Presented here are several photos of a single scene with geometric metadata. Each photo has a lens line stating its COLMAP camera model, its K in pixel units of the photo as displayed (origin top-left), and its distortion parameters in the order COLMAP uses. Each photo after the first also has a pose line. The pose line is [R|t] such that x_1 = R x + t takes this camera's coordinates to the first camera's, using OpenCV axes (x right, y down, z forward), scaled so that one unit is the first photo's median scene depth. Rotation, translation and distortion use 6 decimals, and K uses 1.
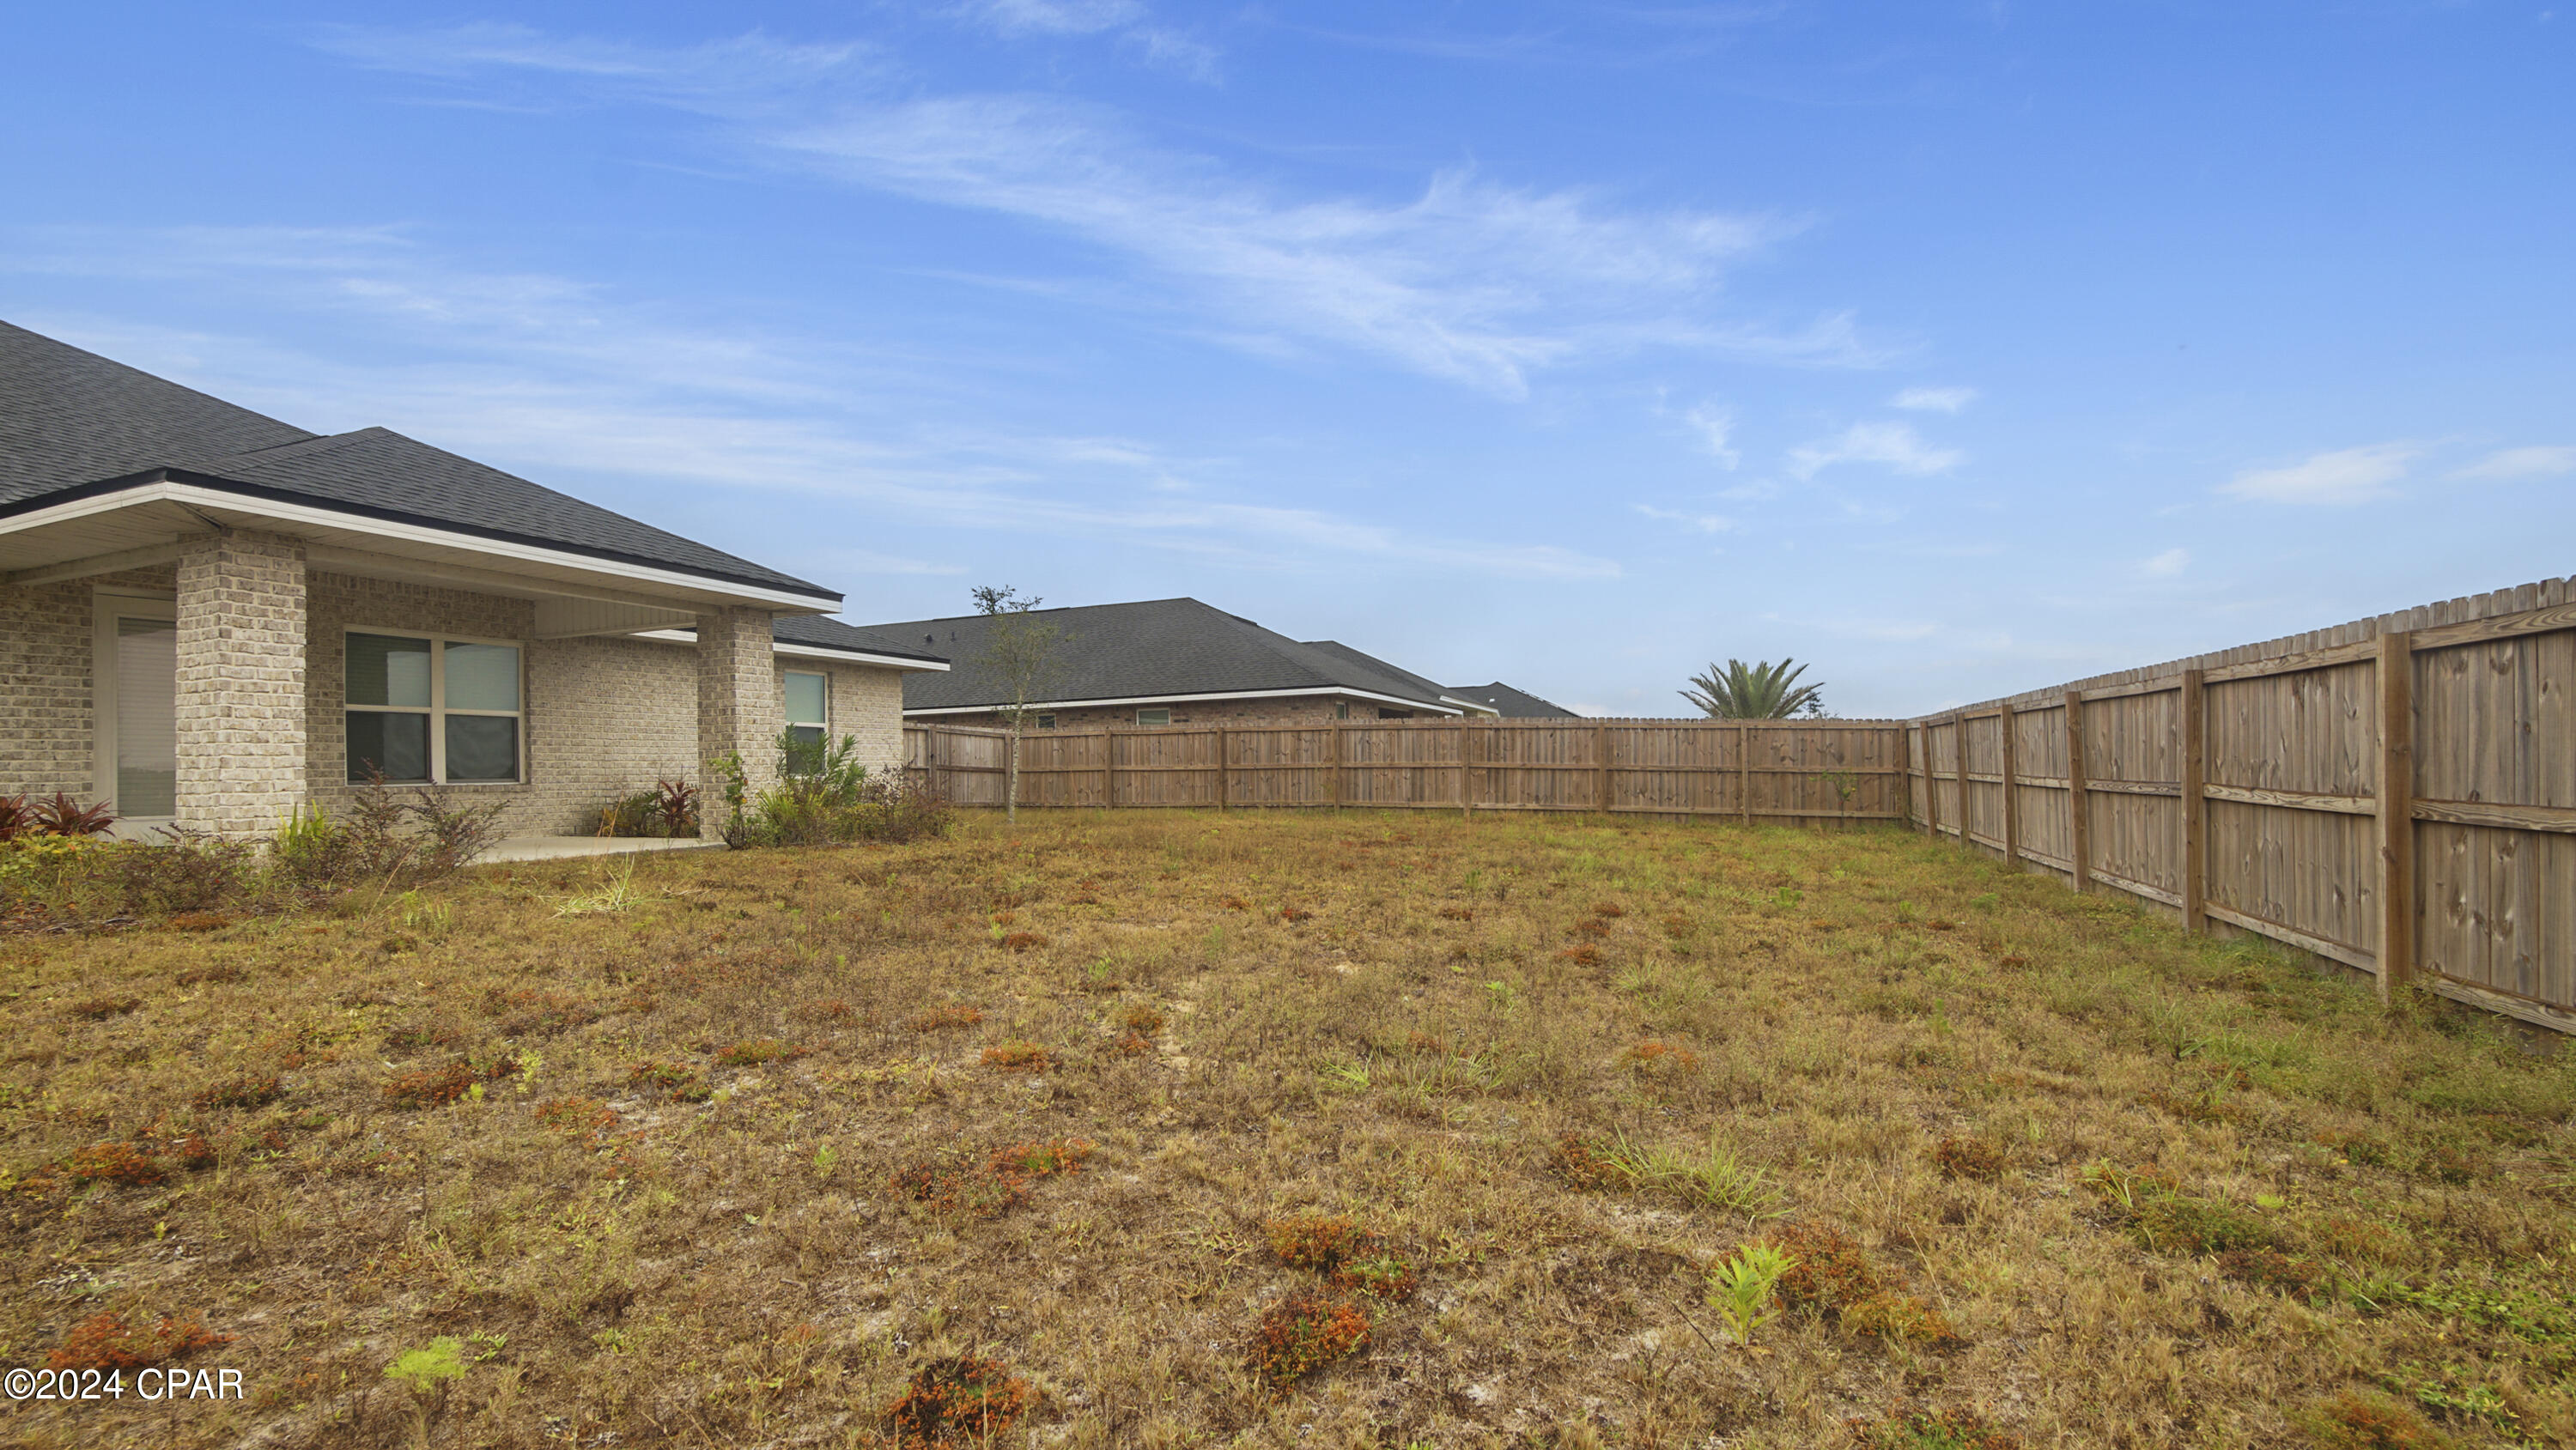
lens RADIAL K [[1156.9, 0, 1278.4], [0, 1156.9, 765.1], [0, 0, 1]] dist [-0.040348, 0.009742]
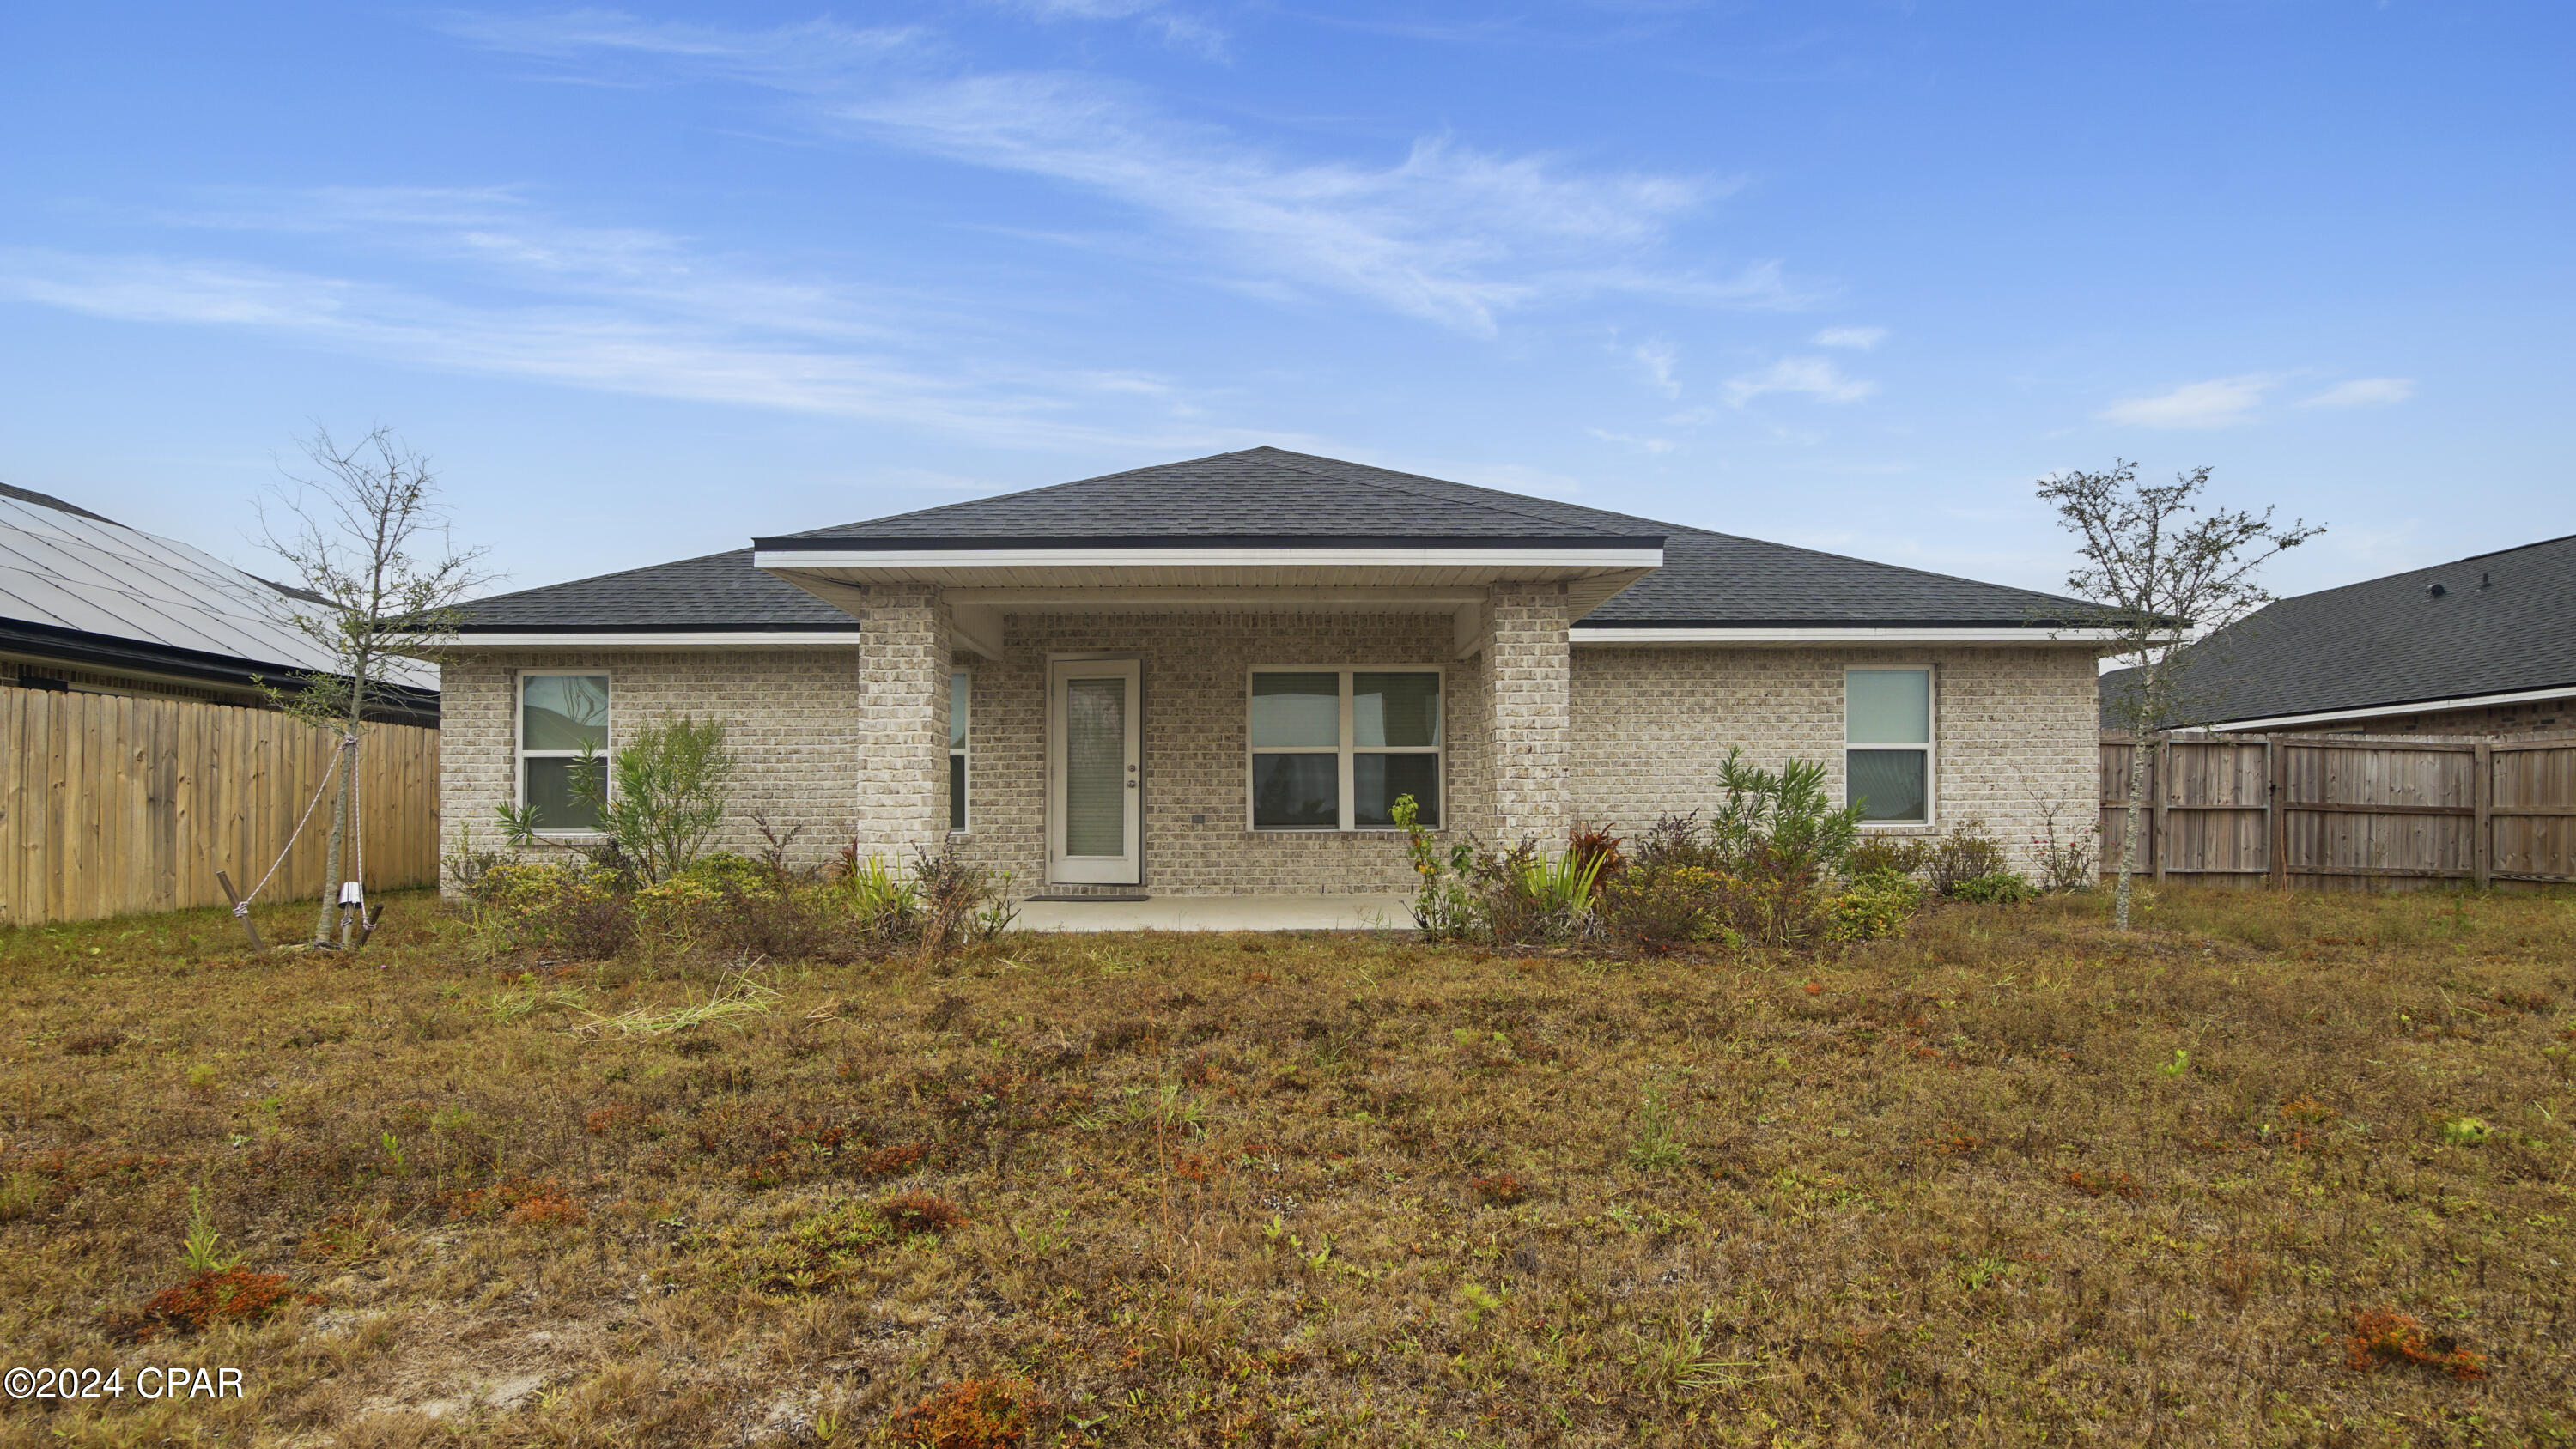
lens RADIAL K [[1223.6, 0, 1286.9], [0, 1223.6, 774.7], [0, 0, 1]] dist [-0.043016, 0.000073]
pose [[0.370428, -0.016462, -0.928715, 0.363978], [0.002675, 0.999858, -0.016656, -0.027350], [0.928857, 0.003686, 0.370420, 1.410962]]
